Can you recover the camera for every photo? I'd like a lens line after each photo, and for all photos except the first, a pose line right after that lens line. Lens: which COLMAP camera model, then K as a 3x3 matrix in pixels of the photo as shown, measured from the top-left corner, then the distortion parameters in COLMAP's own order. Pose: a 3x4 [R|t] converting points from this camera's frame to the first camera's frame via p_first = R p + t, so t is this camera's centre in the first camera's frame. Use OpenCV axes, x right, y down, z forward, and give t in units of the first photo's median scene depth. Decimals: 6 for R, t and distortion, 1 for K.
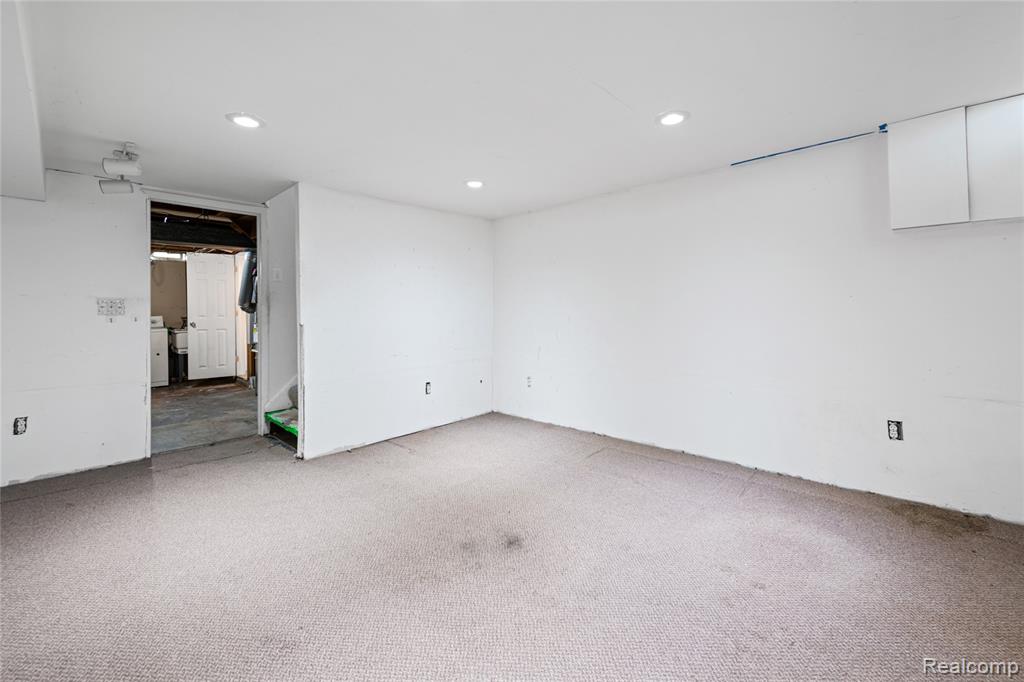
lens RADIAL K [[412.0, 0, 511.2], [0, 412.0, 318.4], [0, 0, 1]] dist [0.002051, 0.000150]
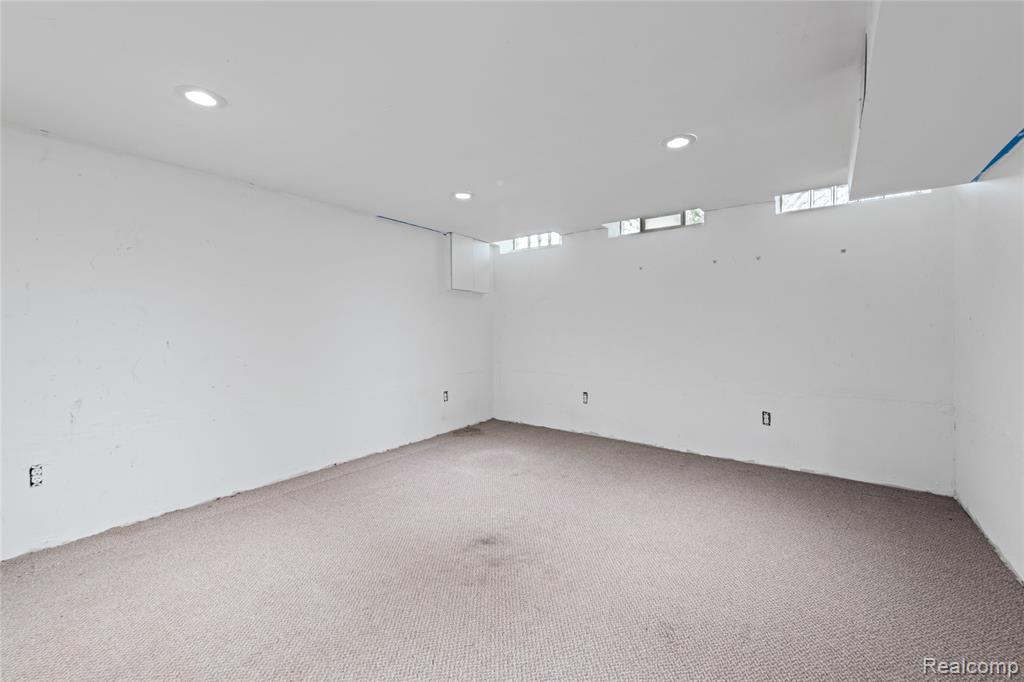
lens RADIAL K [[409.1, 0, 517.5], [0, 409.1, 333.6], [0, 0, 1]] dist [0.001242, 0.000056]
pose [[-0.110070, 0.008203, 0.993890, -0.592100], [0.024507, 0.999684, -0.005537, 0.005317], [-0.993622, 0.023748, -0.110236, 0.565082]]
